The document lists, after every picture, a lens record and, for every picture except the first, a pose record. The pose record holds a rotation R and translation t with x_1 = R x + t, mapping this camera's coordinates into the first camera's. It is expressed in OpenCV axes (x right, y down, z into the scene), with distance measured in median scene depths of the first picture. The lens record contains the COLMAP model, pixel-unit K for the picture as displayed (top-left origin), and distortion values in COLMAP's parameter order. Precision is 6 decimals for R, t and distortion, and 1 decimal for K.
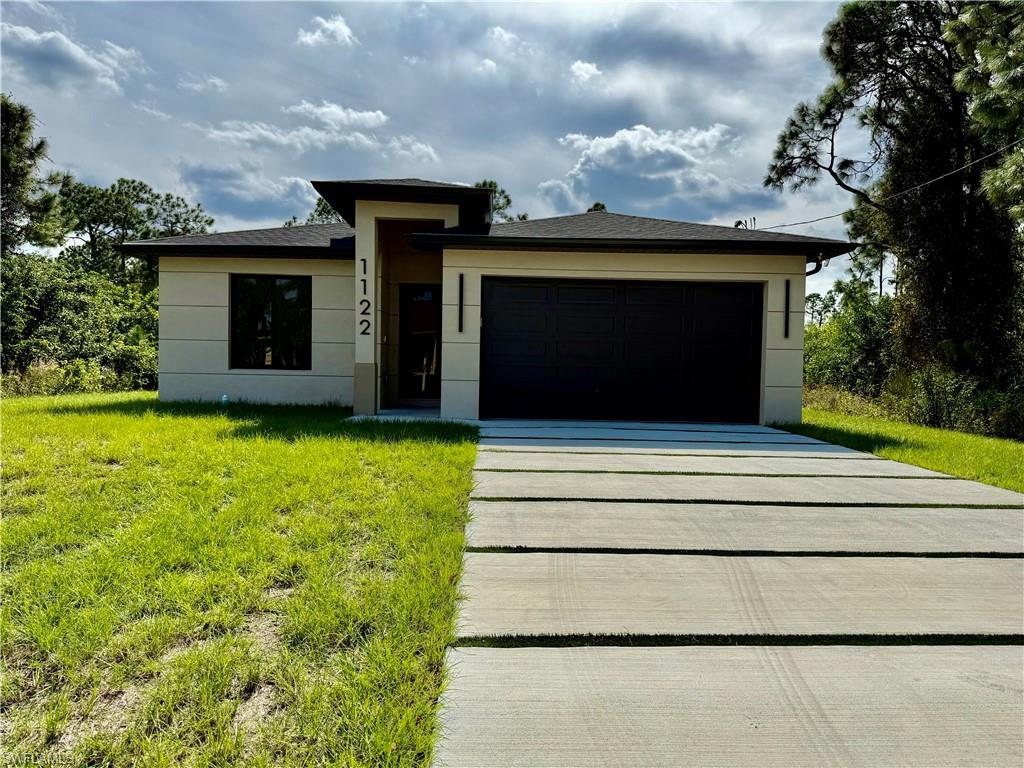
lens RADIAL K [[730.7, 0, 492.3], [0, 730.7, 396.6], [0, 0, 1]] dist [0.014262, -0.000188]
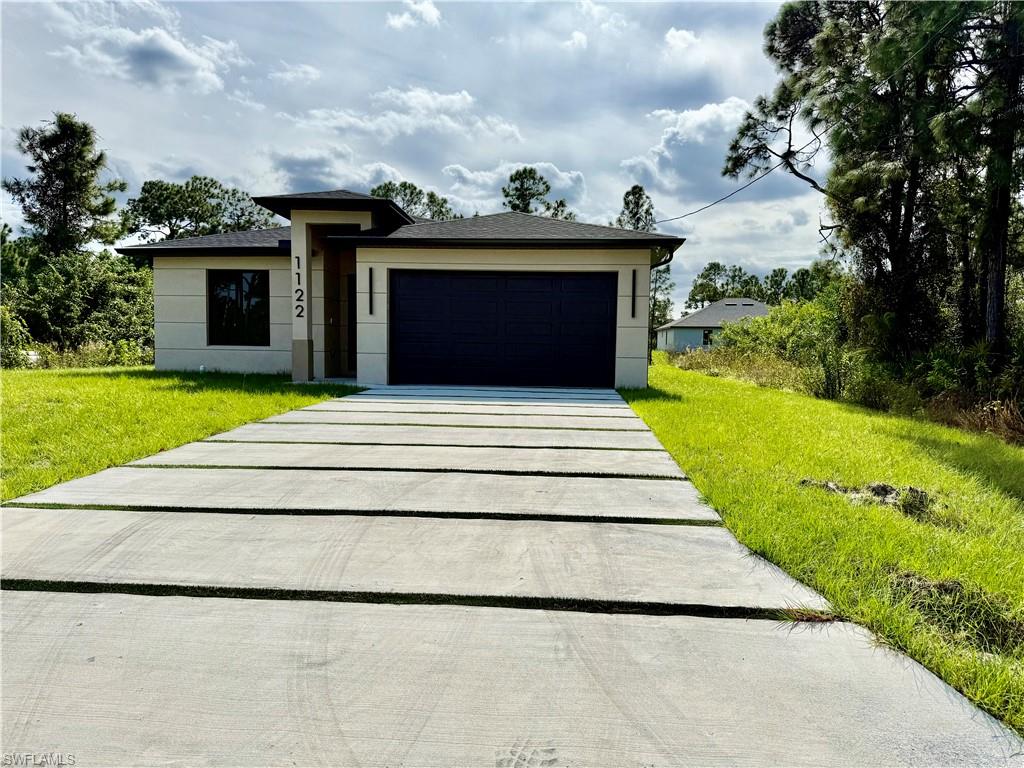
lens RADIAL K [[730.7, 0, 493.8], [0, 730.7, 405.2], [0, 0, 1]] dist [0.014262, -0.000188]
pose [[0.993747, 0.005121, -0.111540, 0.165026], [-0.001229, 0.999389, 0.034931, 0.012317], [0.111651, -0.034576, 0.993146, -0.121537]]
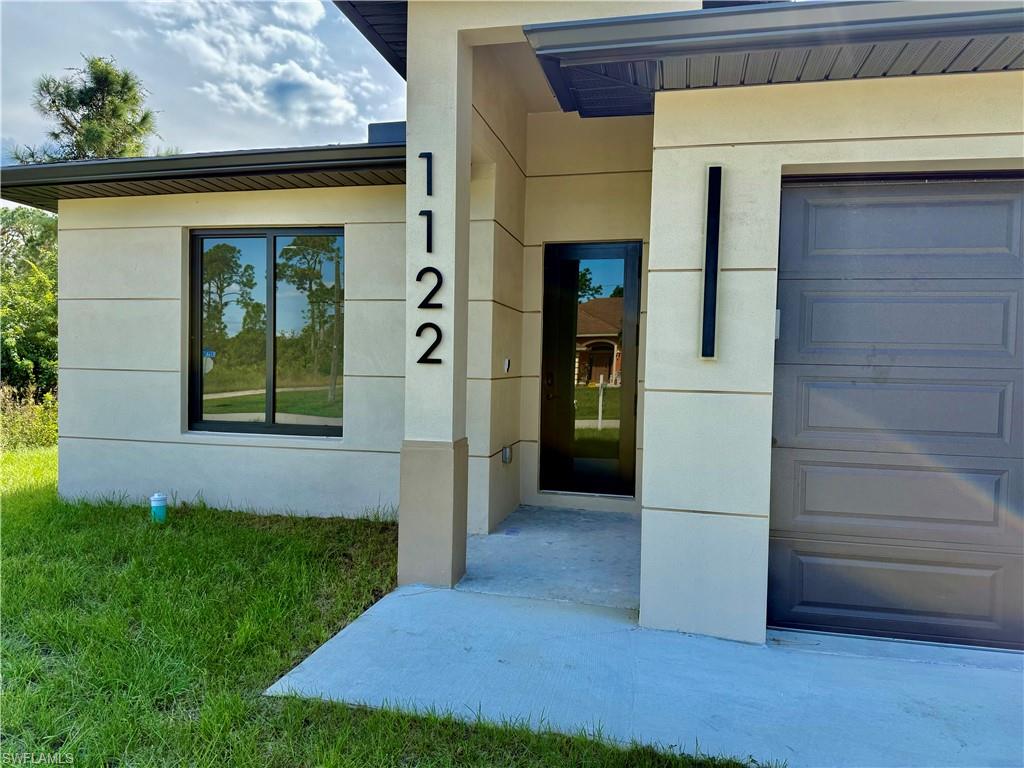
lens RADIAL K [[730.7, 0, 509.1], [0, 730.7, 392.8], [0, 0, 1]] dist [0.014262, -0.000188]
pose [[0.969787, 0.005253, -0.243898, -0.026805], [-0.008105, 0.999910, -0.010693, -0.037130], [0.243820, 0.012347, 0.969742, 0.364107]]
